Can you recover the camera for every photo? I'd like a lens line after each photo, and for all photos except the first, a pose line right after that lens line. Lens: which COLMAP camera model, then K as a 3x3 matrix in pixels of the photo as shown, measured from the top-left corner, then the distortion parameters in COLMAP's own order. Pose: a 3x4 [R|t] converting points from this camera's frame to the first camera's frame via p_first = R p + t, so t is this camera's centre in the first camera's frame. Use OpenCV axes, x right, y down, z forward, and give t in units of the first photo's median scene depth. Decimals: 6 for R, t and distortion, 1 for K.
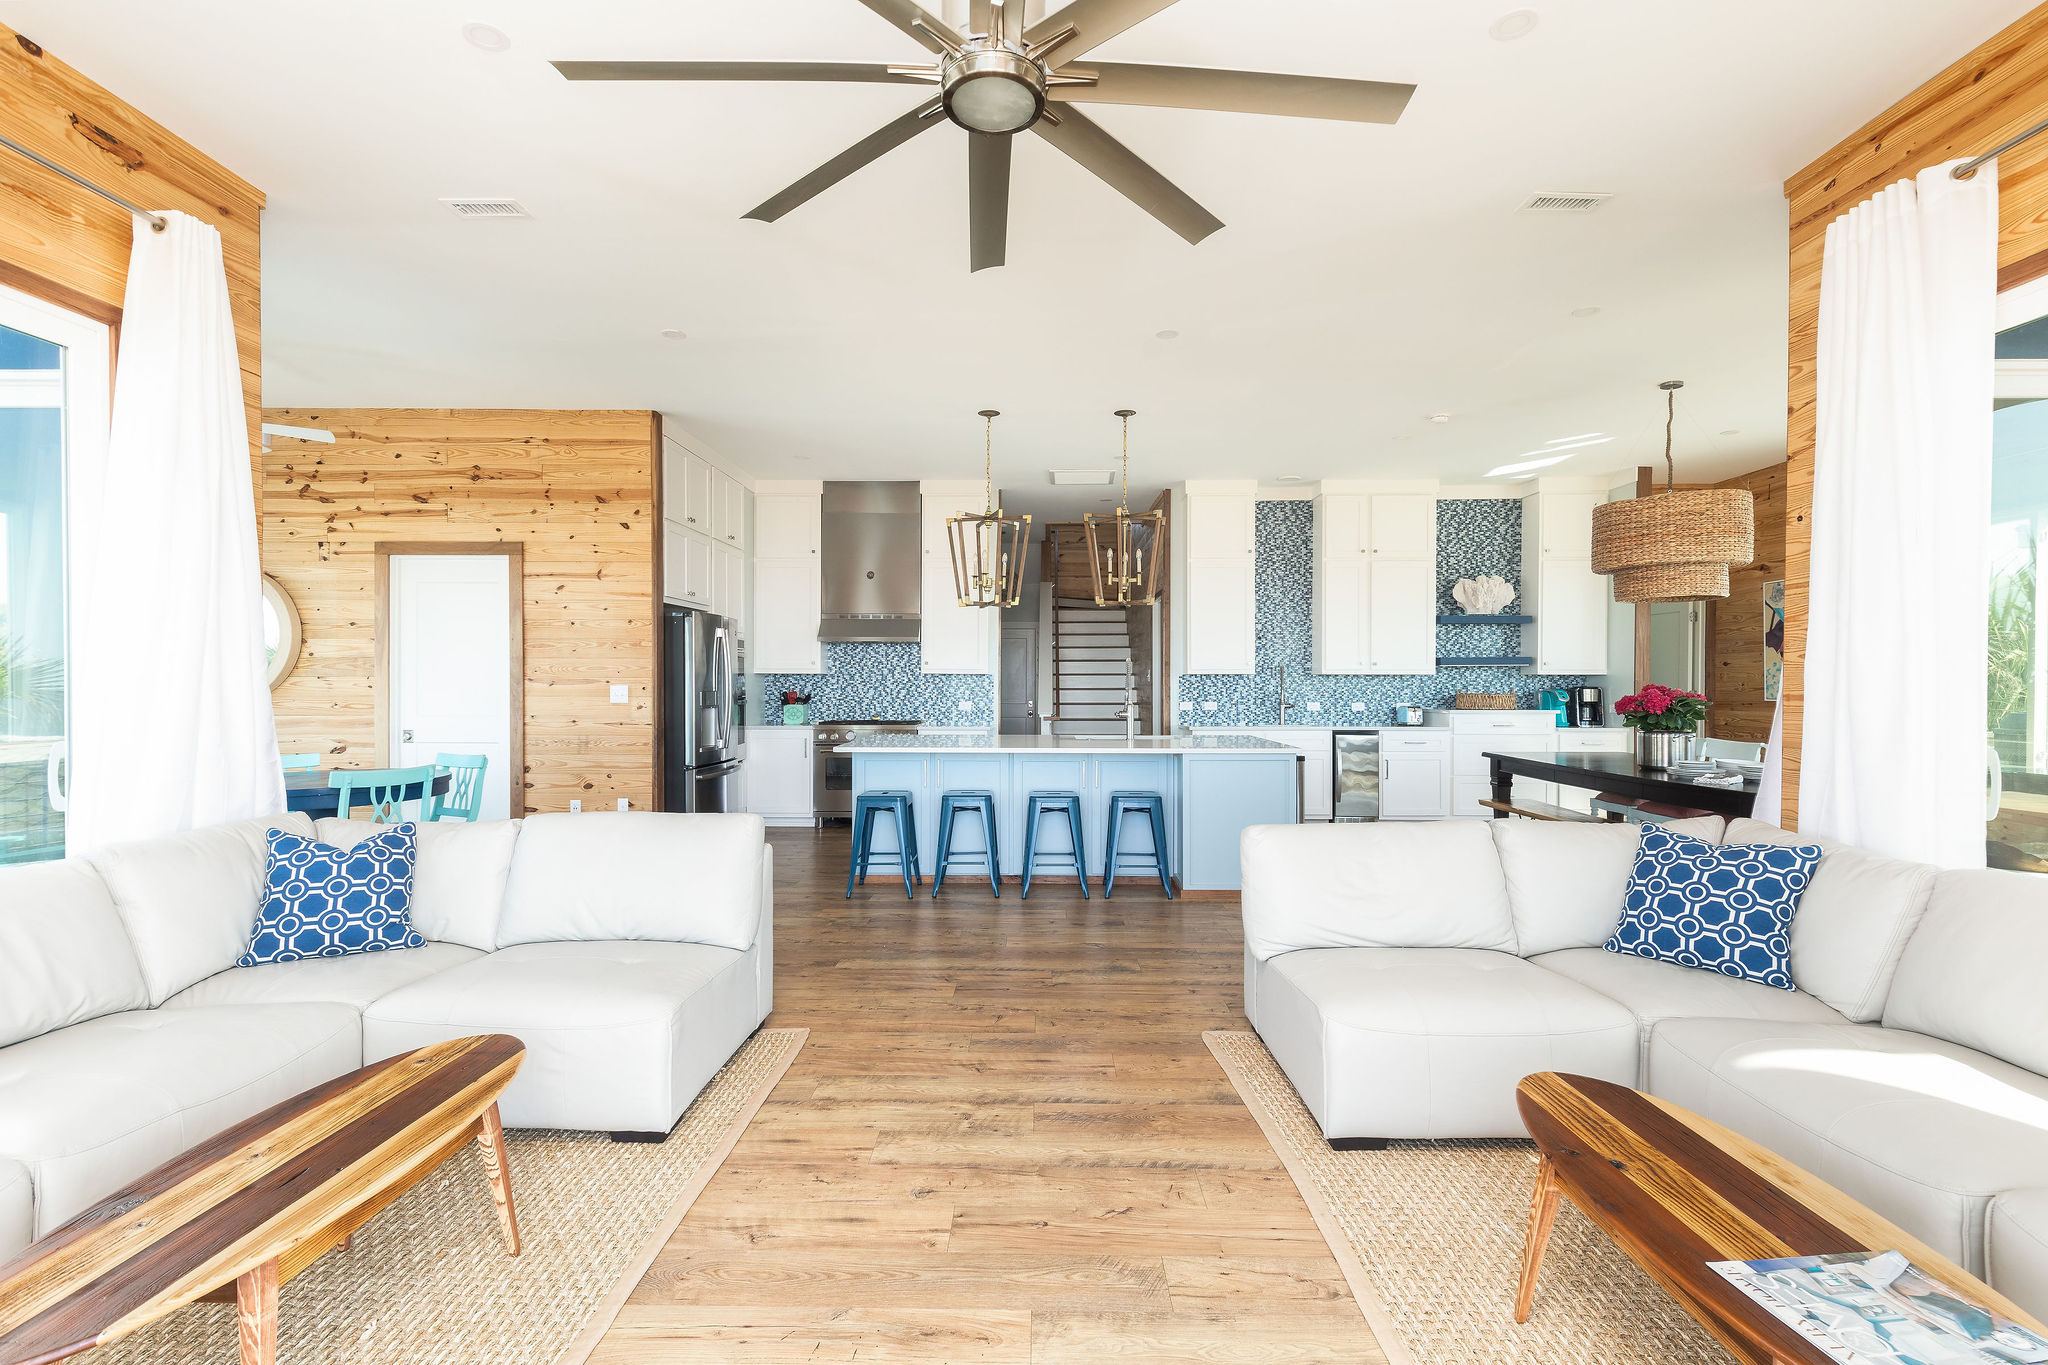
lens RADIAL K [[917.7, 0, 1052.2], [0, 917.7, 692.3], [0, 0, 1]] dist [0.003814, 0.000154]
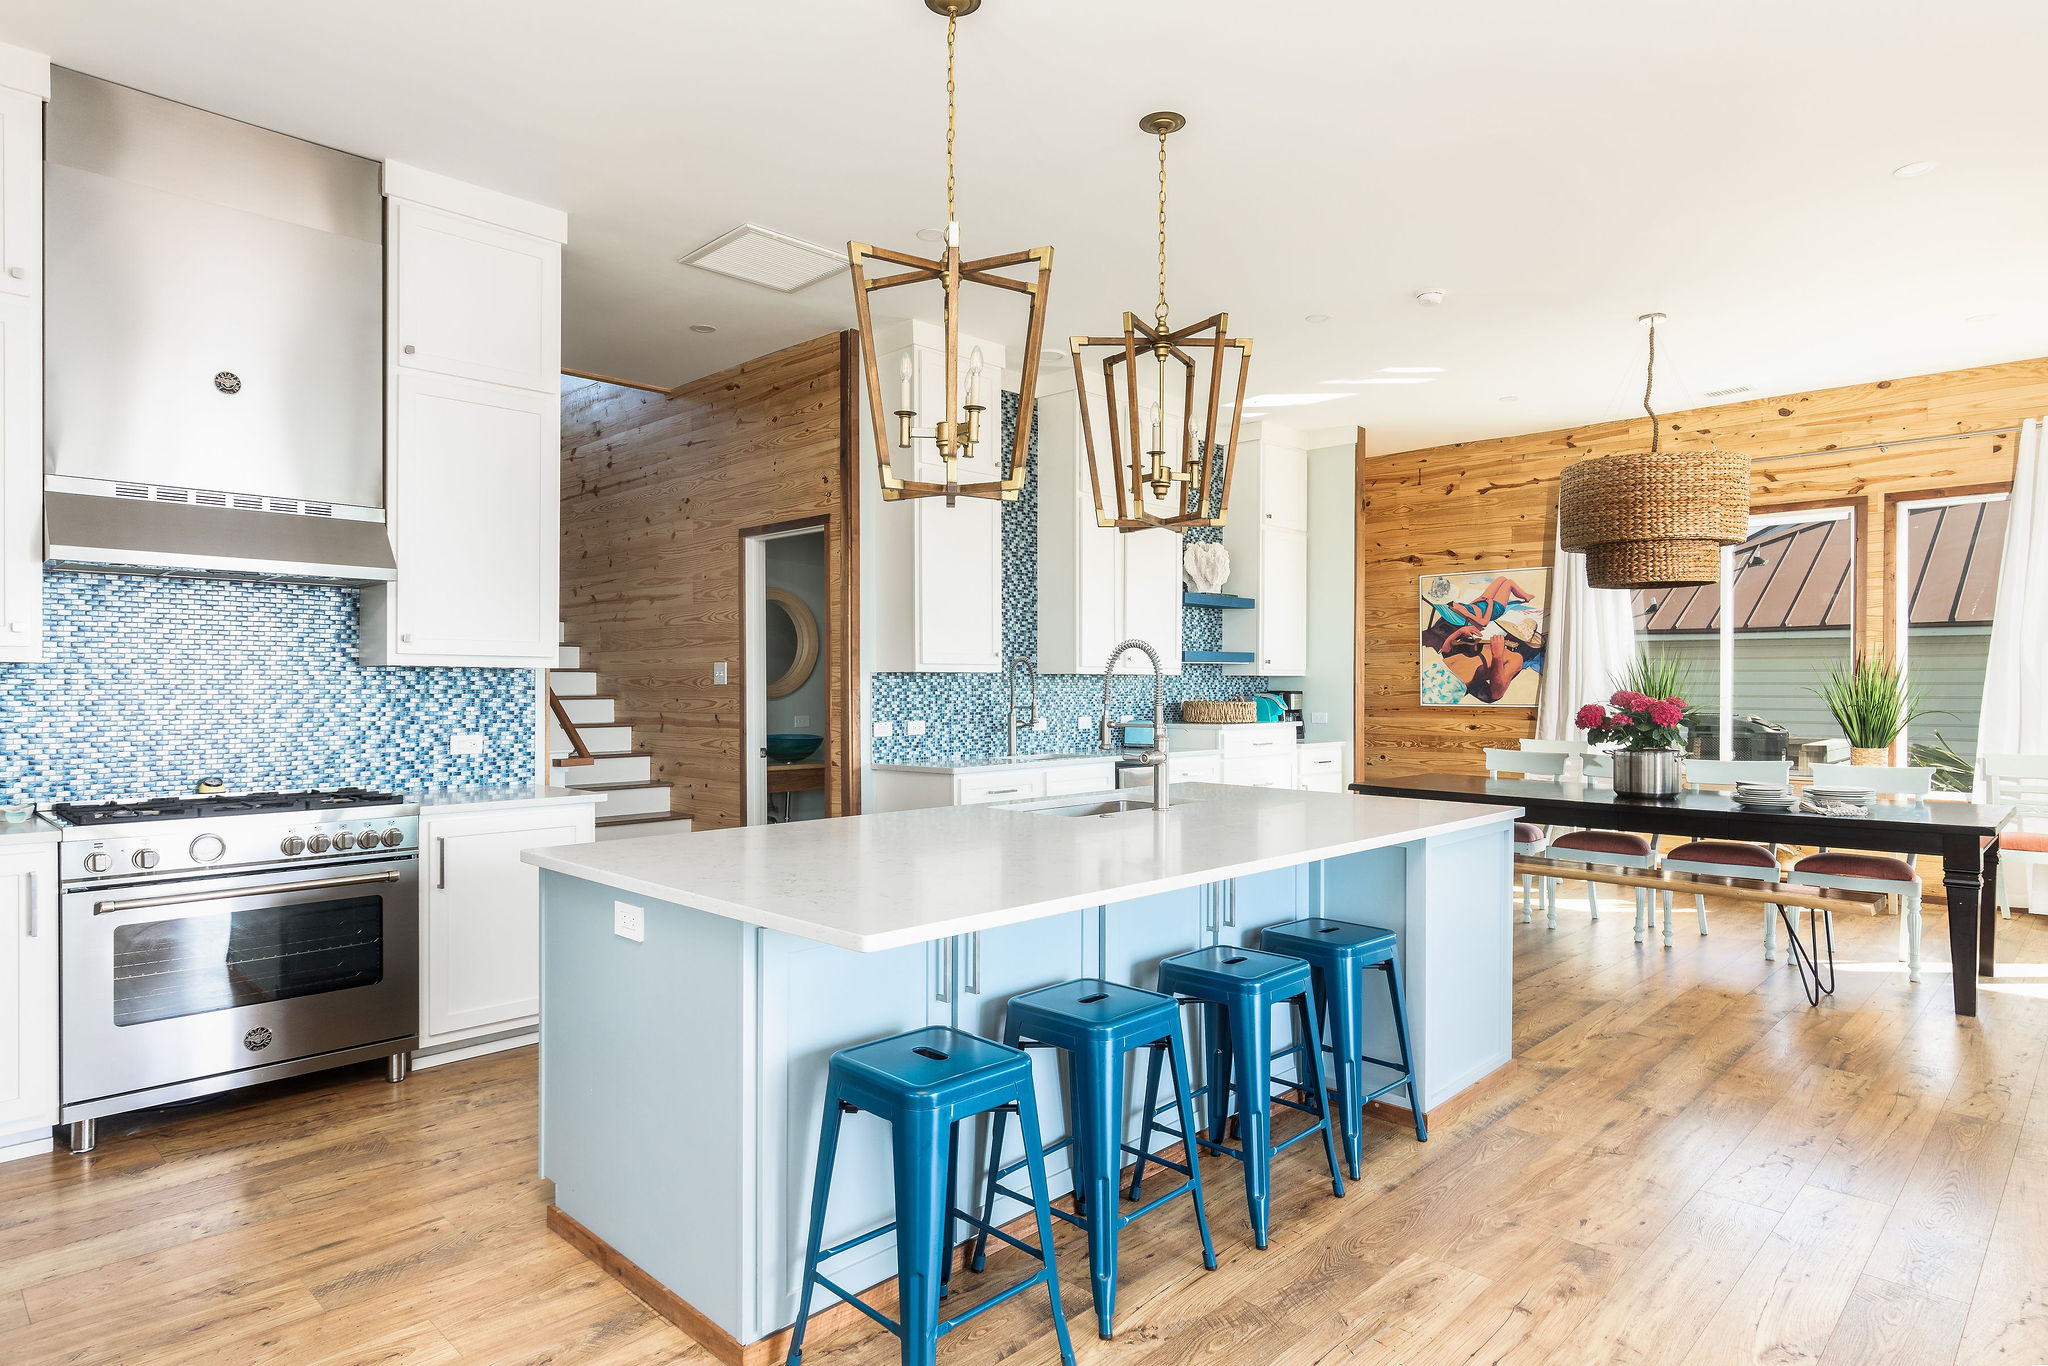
lens RADIAL K [[1130.6, 0, 1023.7], [0, 1130.6, 689.4], [0, 0, 1]] dist [0.003040, 0.001917]
pose [[0.706799, -0.004254, 0.707402, -0.279005], [0.005861, 0.999983, 0.000157, -0.008799], [-0.707390, 0.004035, 0.706811, 0.462242]]
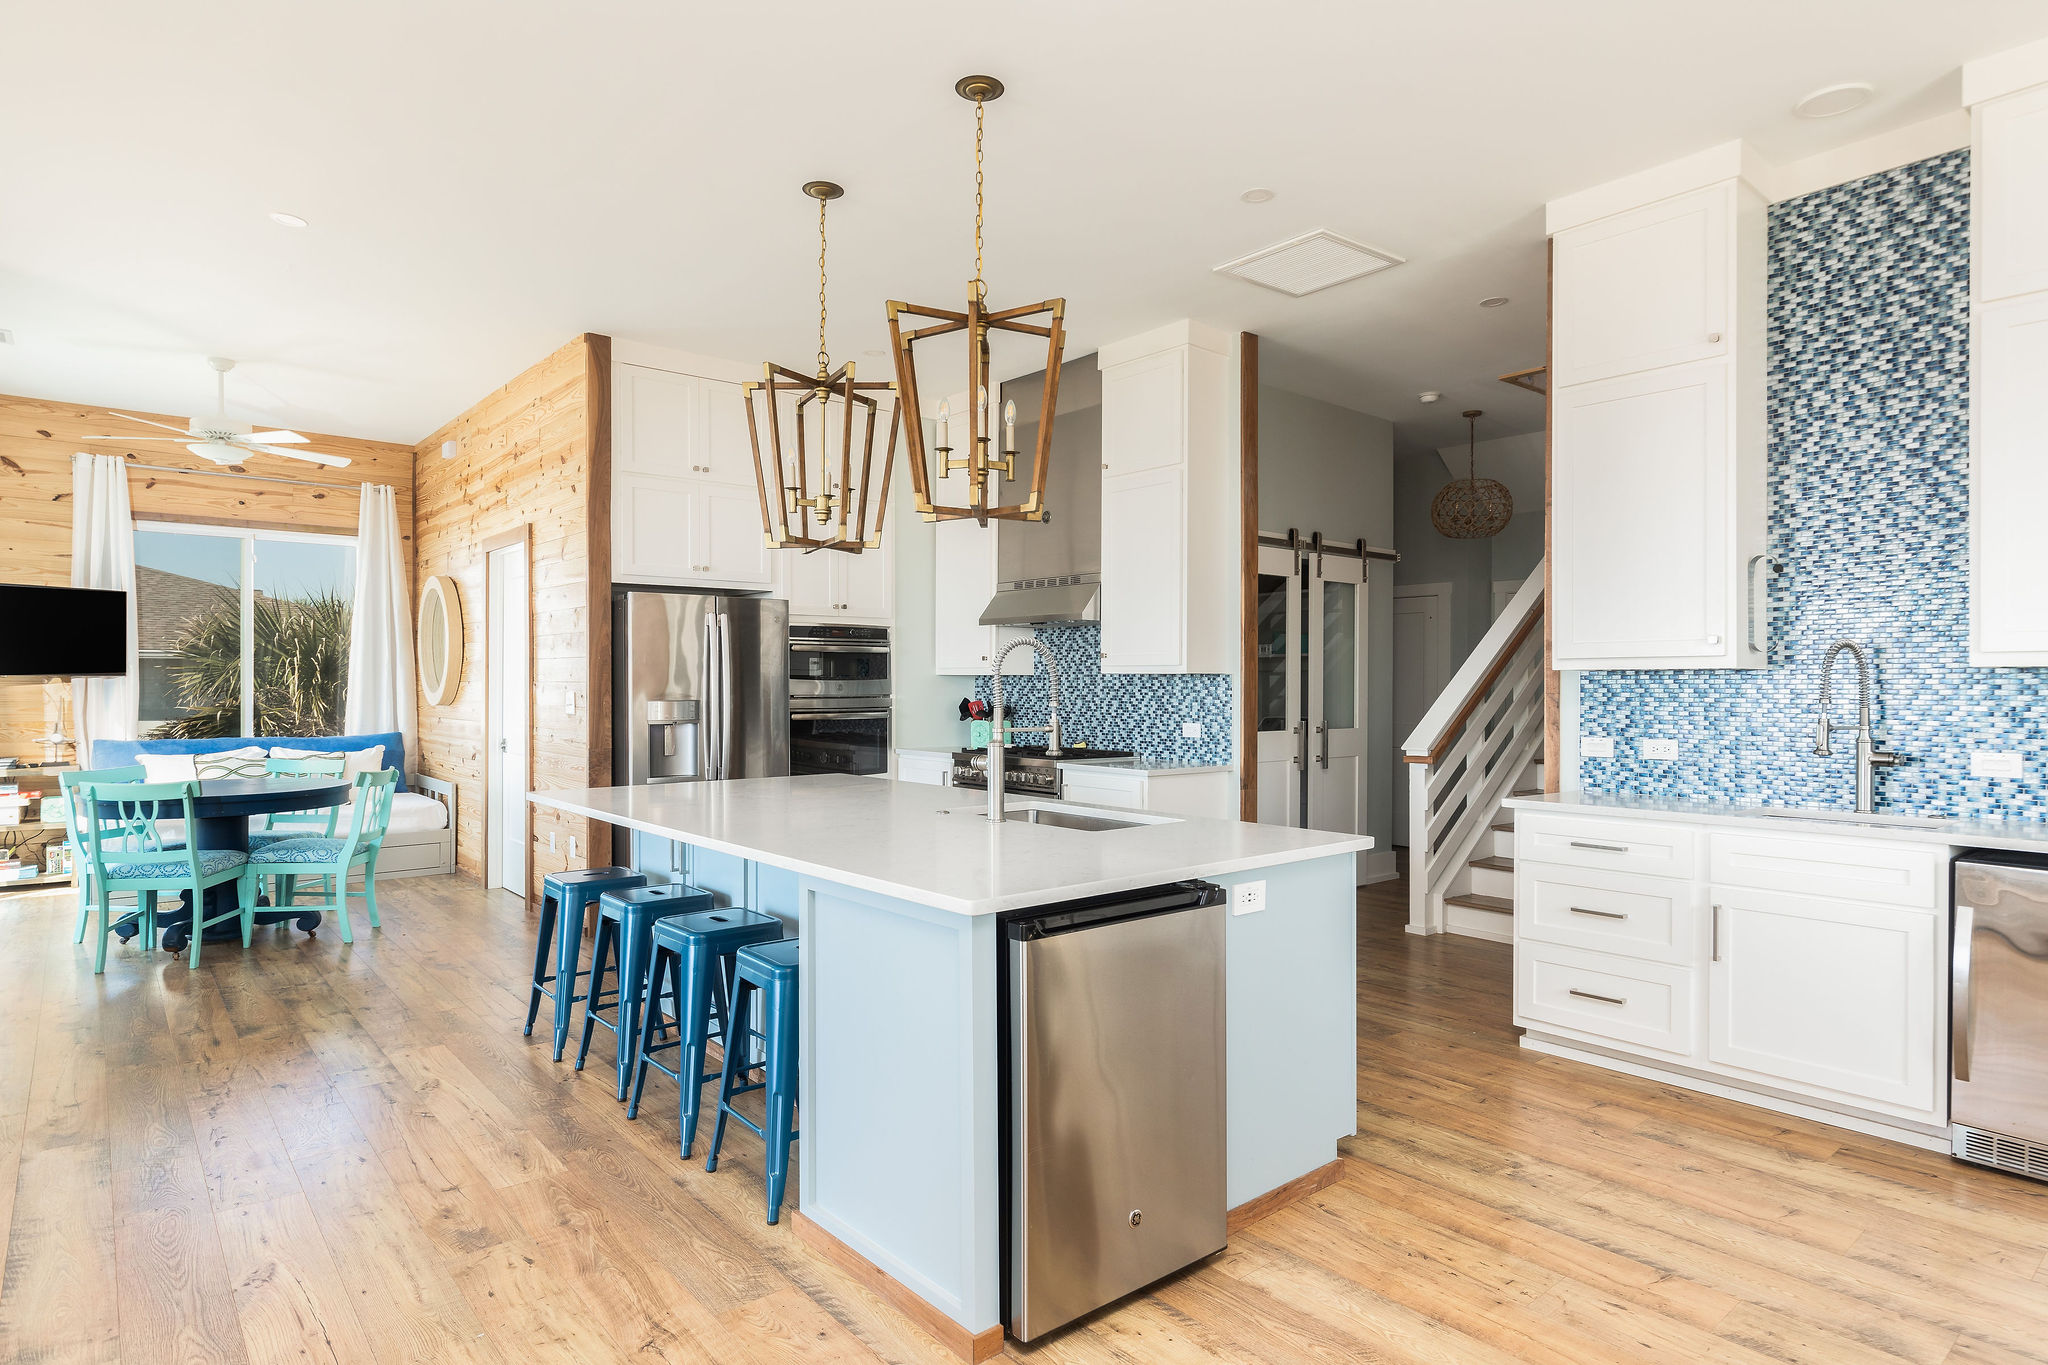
lens RADIAL K [[1130.6, 0, 1056.5], [0, 1130.6, 677.8], [0, 0, 1]] dist [0.003040, 0.001917]
pose [[0.648302, -0.004742, -0.761369, 0.380264], [-0.008398, 0.999875, -0.013379, -0.007498], [0.761337, 0.015067, 0.648181, 0.487797]]
